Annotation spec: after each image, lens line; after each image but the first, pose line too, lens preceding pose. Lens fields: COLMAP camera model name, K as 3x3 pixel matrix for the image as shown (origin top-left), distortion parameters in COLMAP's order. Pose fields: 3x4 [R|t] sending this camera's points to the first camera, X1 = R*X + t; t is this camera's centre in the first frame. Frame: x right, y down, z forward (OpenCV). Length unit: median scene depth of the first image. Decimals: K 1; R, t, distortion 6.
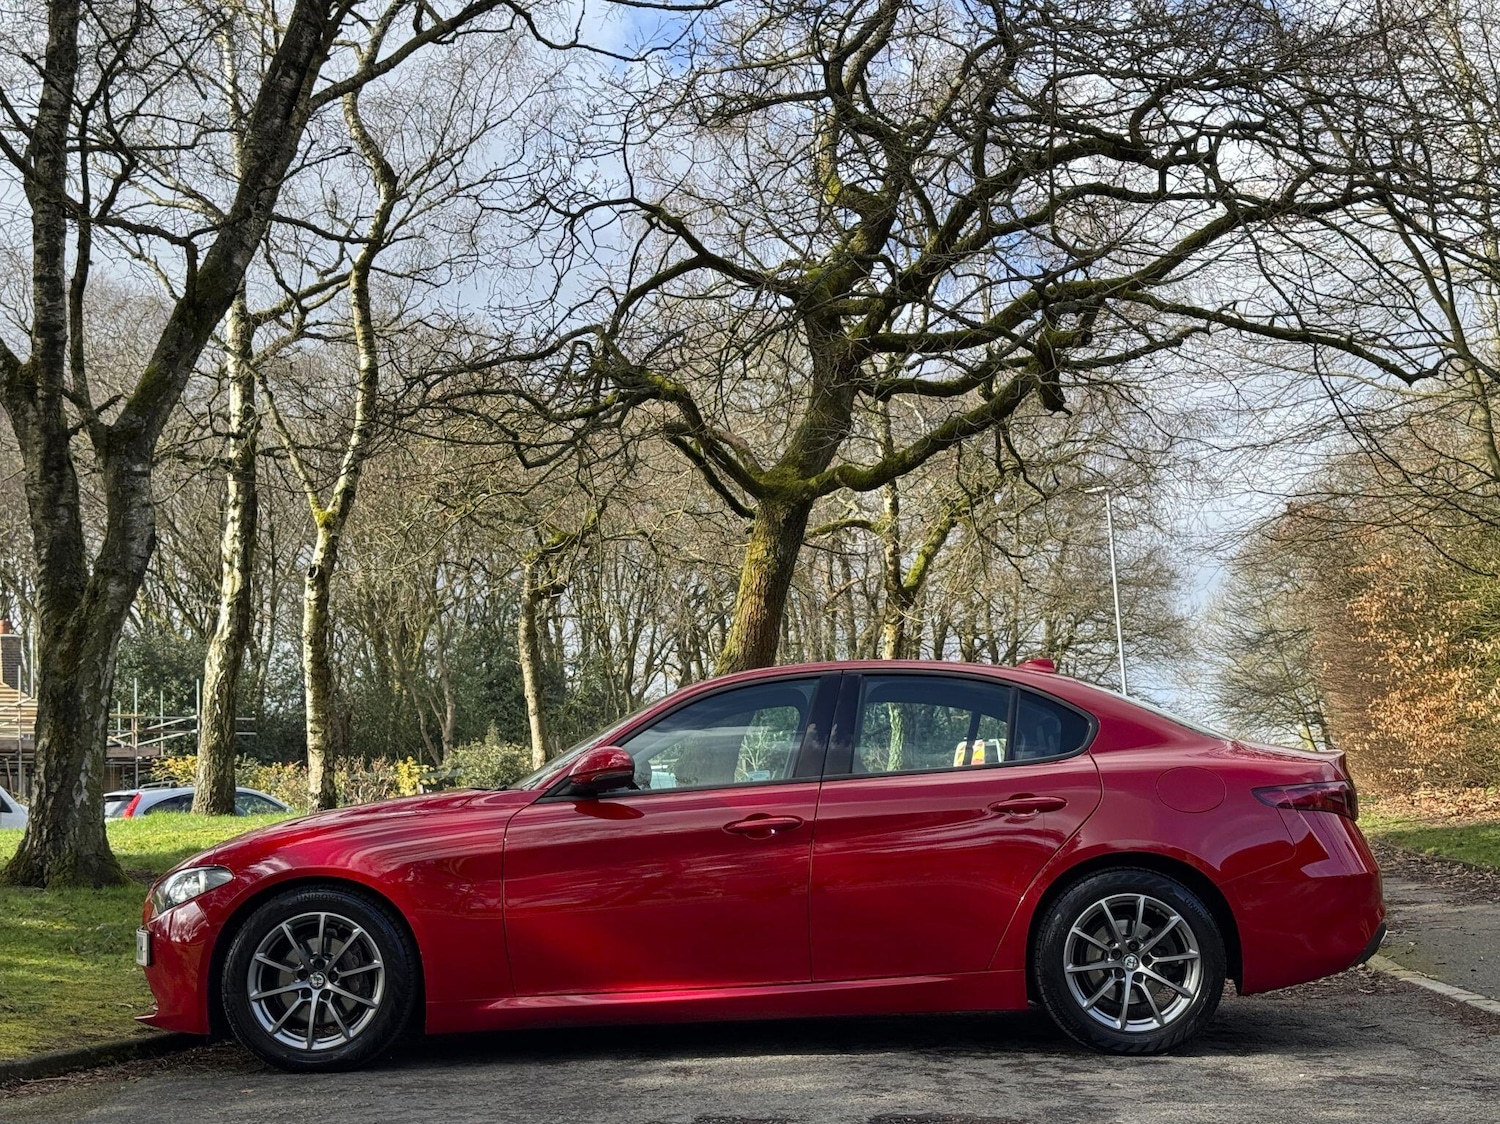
lens RADIAL K [[2117.9, 0, 750.0], [0, 2117.9, 562.0], [0, 0, 1]] dist [0.145880, -0.077022]
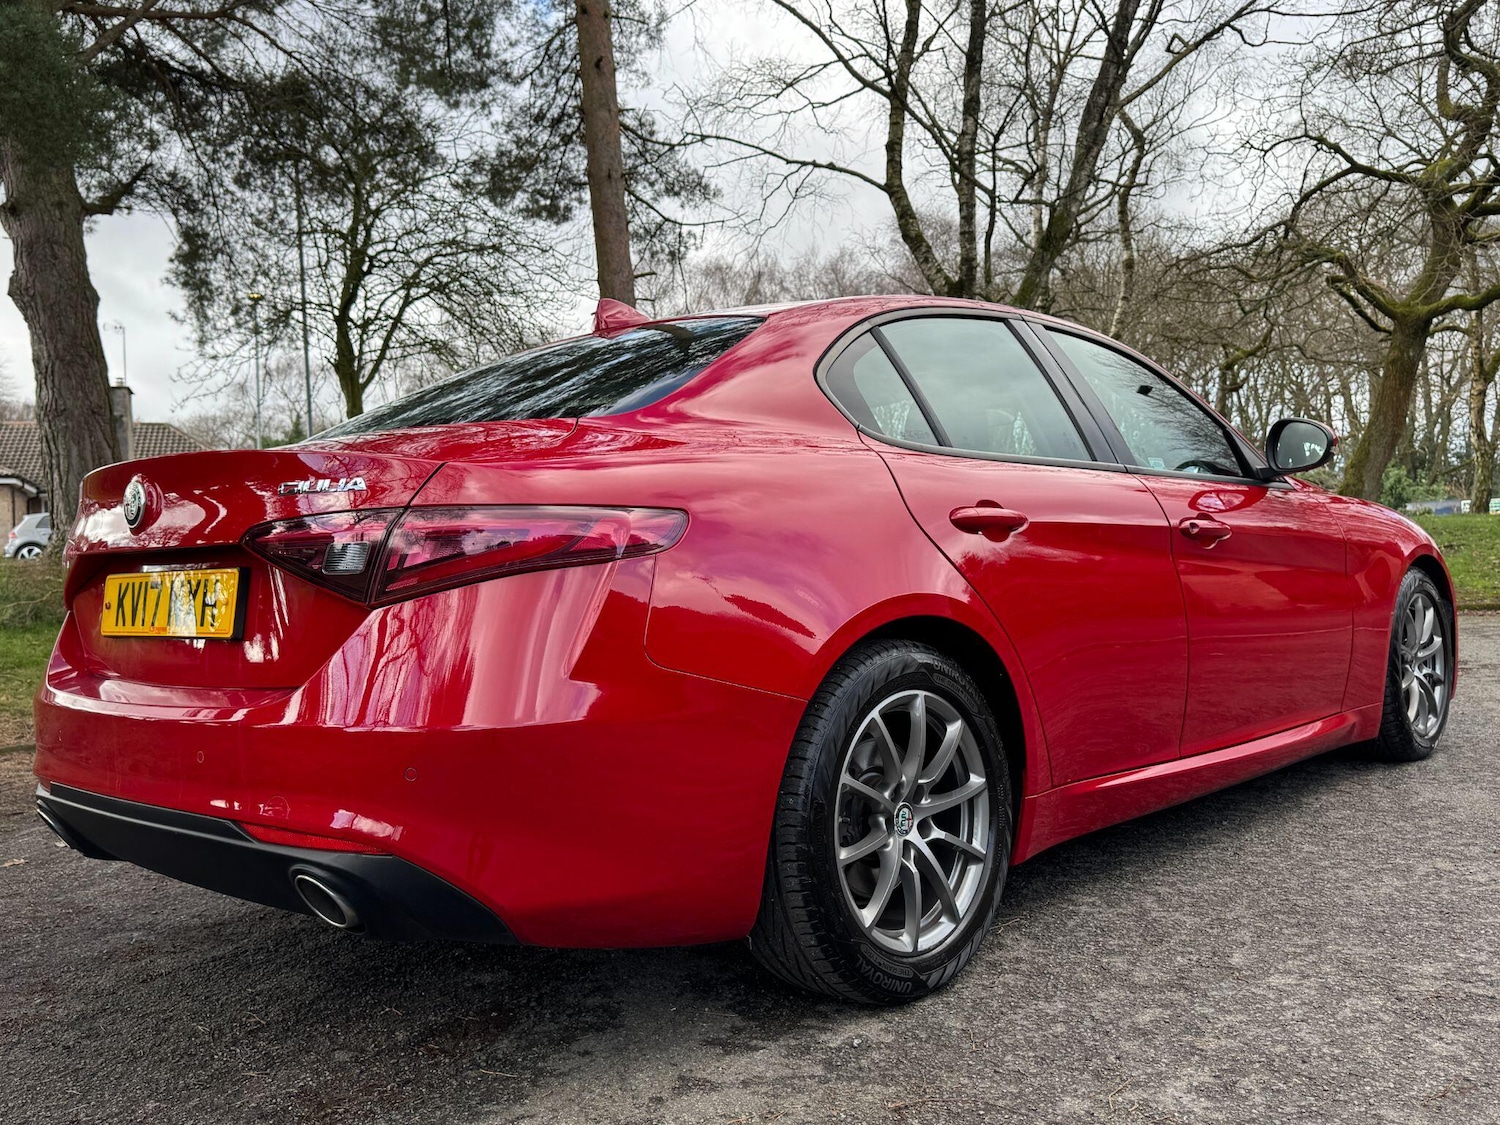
lens RADIAL K [[1350.7, 0, 750.0], [0, 1350.7, 562.5], [0, 0, 1]] dist [0.140616, -0.261983]
pose [[0.919145, -0.006216, -0.393871, -0.033076], [0.059494, 0.990596, 0.123203, -0.005582], [0.389401, -0.136675, 0.910871, -0.135690]]
